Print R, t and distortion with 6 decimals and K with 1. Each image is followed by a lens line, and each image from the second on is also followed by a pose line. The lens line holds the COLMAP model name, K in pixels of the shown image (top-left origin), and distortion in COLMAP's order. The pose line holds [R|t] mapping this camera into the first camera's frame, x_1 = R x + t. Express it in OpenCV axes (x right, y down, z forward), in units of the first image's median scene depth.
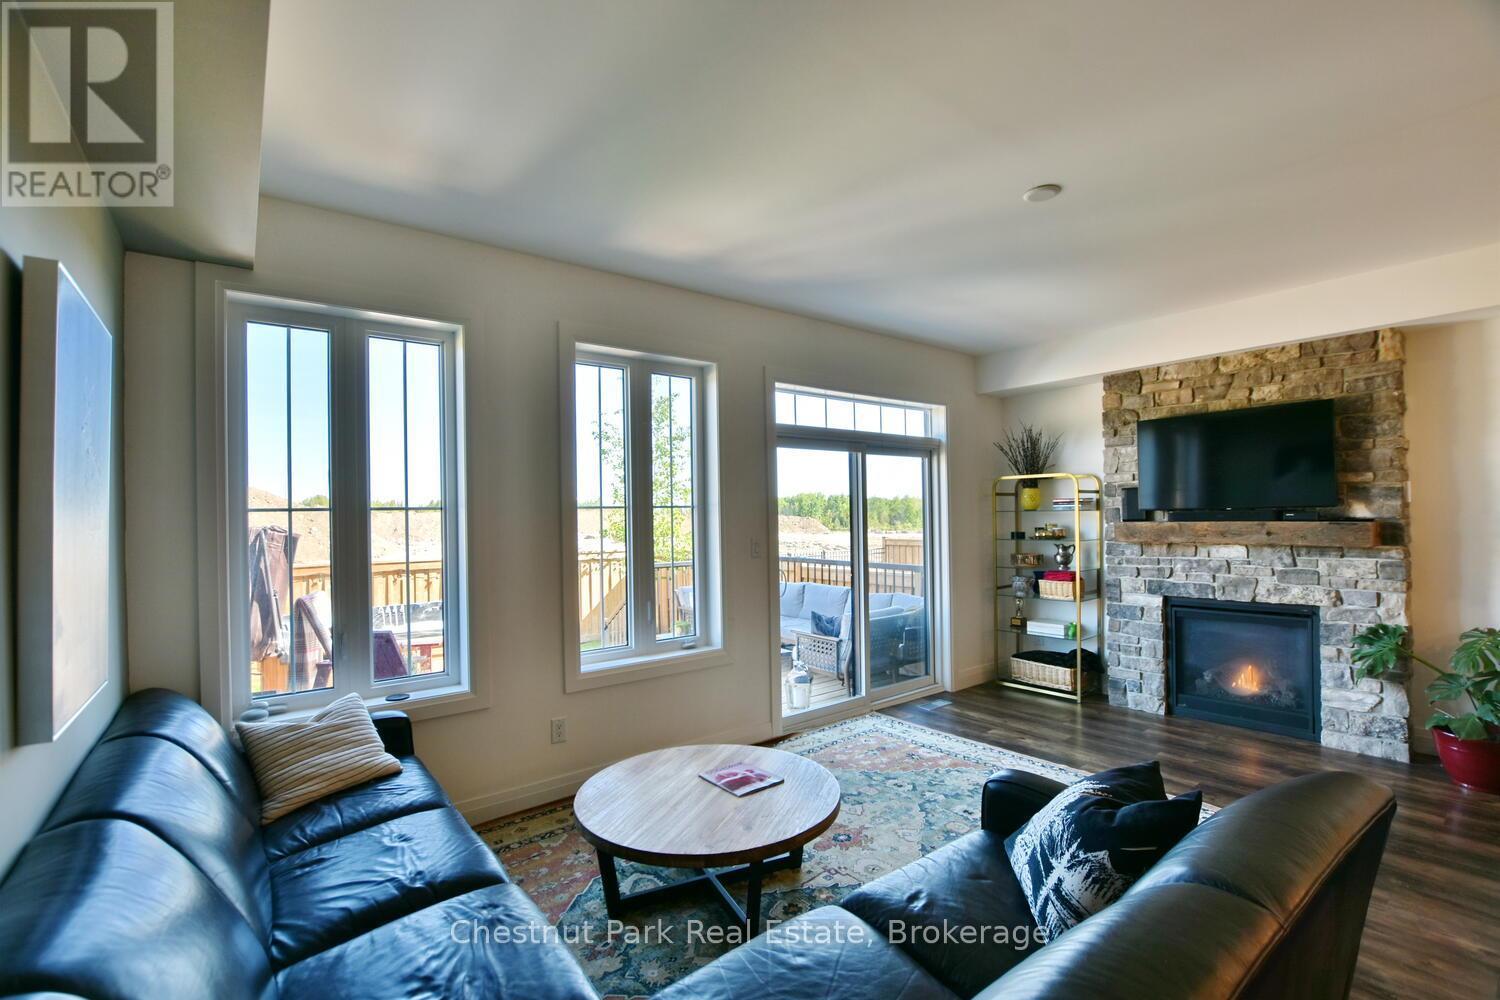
lens RADIAL K [[664.2, 0, 731.2], [0, 664.2, 509.0], [0, 0, 1]] dist [-0.019760, -0.000128]
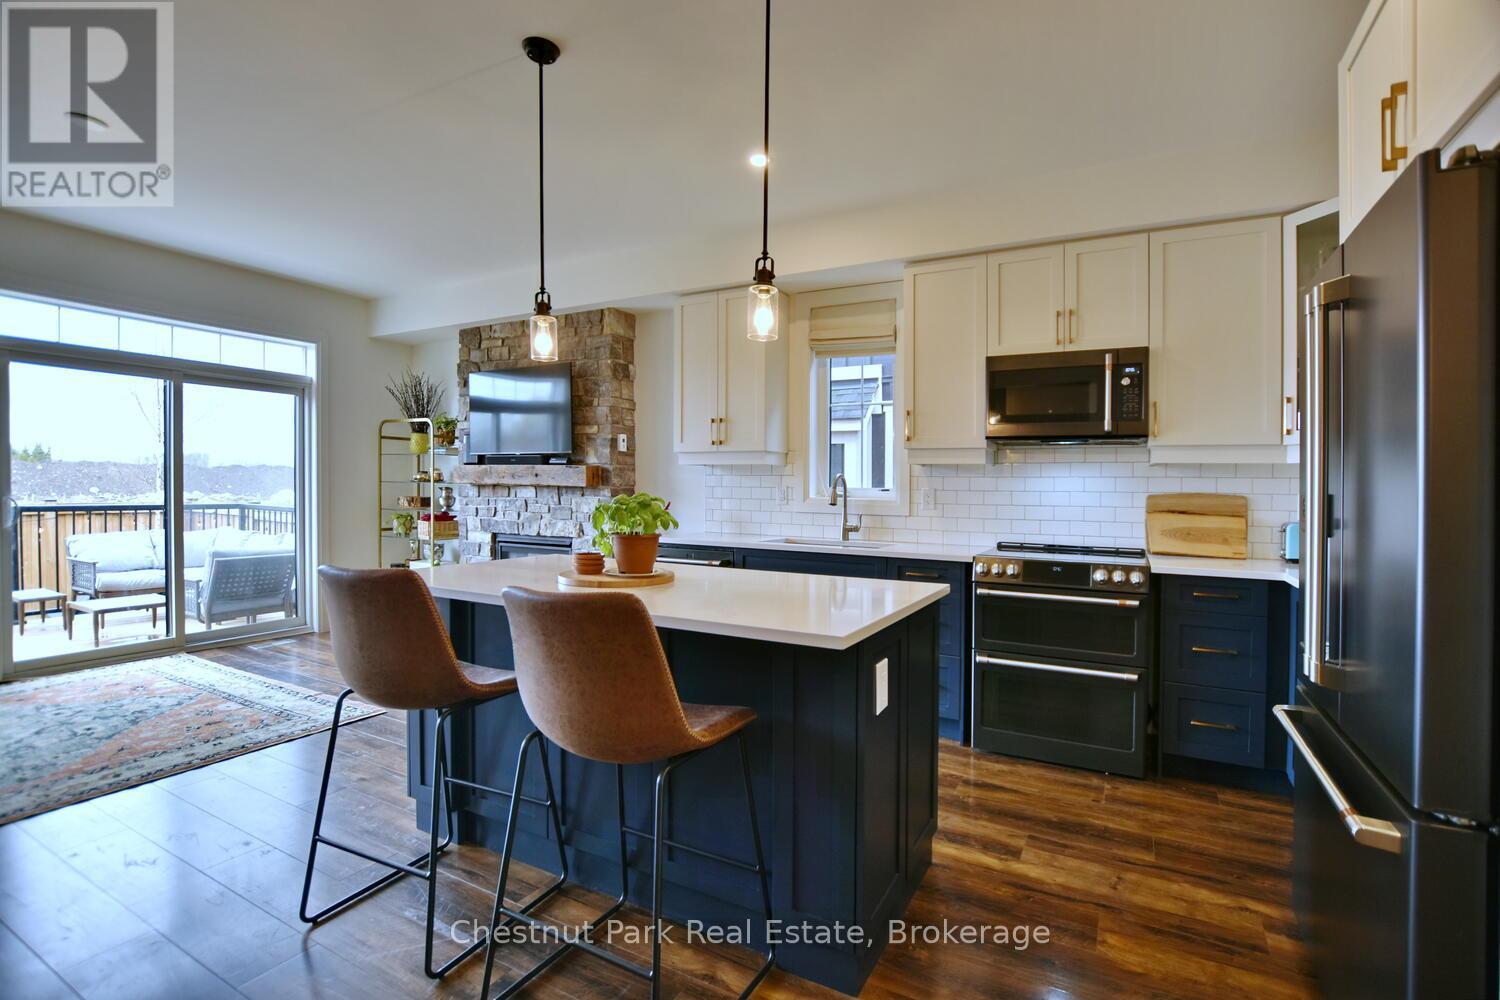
lens RADIAL K [[711.0, 0, 746.5], [0, 711.0, 490.1], [0, 0, 1]] dist [-0.025196, 0.000039]
pose [[0.908799, 0.025639, 0.416445, 0.610703], [-0.035087, 0.999271, 0.015047, 0.030099], [-0.415756, -0.028287, 0.909036, -0.287206]]
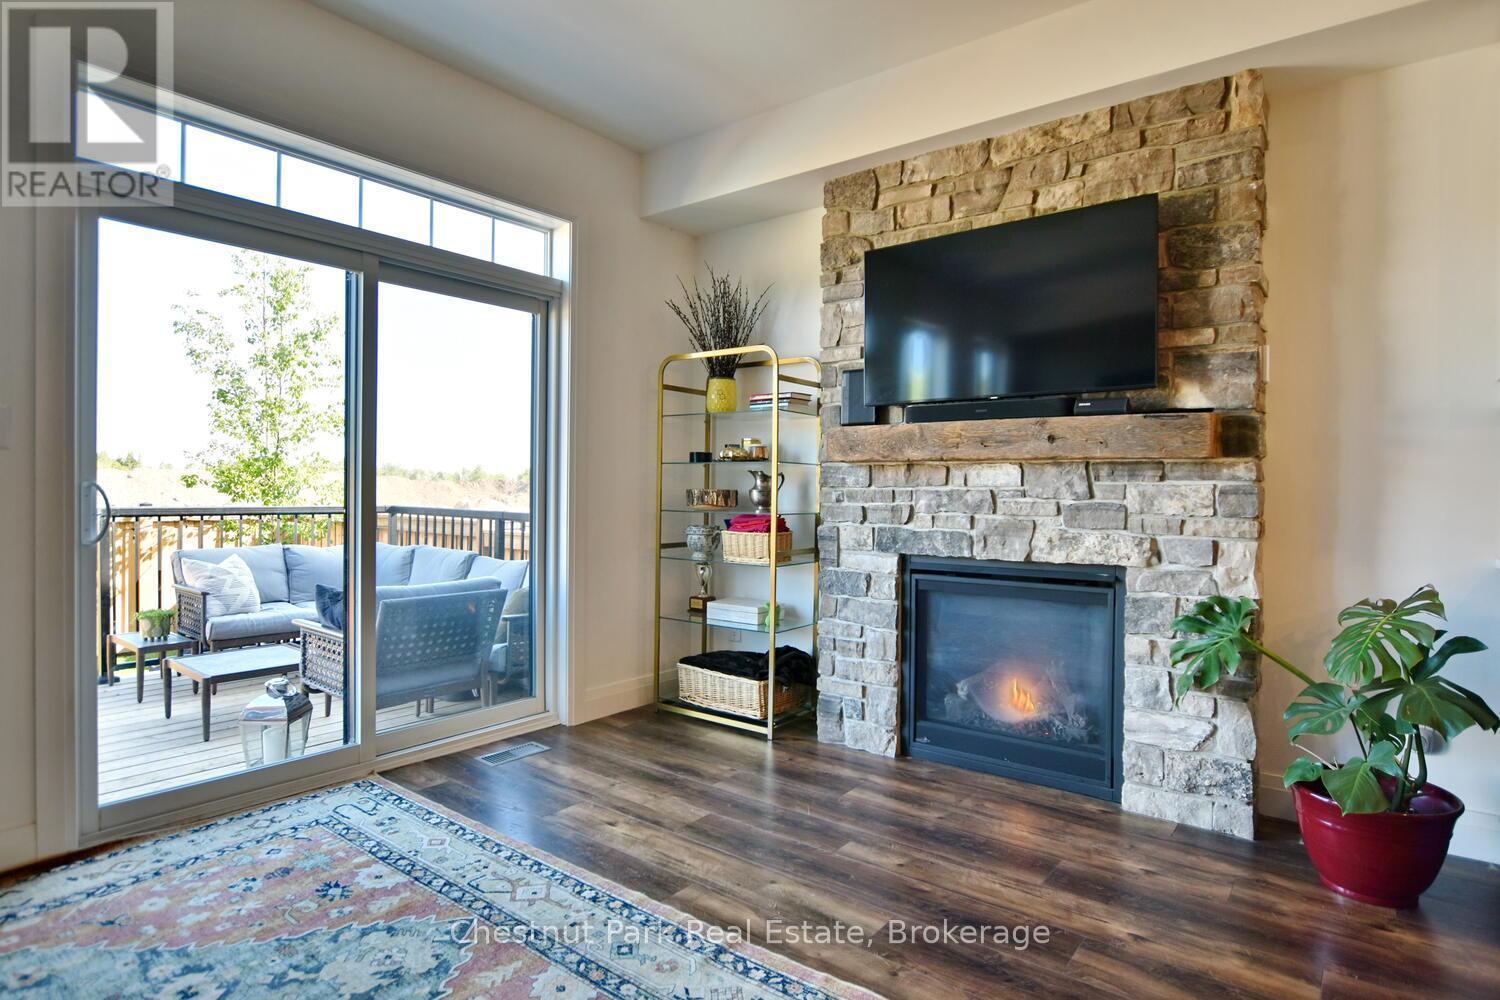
lens RADIAL K [[840.3, 0, 699.6], [0, 840.3, 483.4], [0, 0, 1]] dist [-0.003806, -0.009423]
pose [[0.970801, 0.028342, 0.238207, 0.338723], [-0.030475, 0.999522, 0.005273, 0.078222], [-0.237943, -0.012378, 0.971200, 0.352574]]
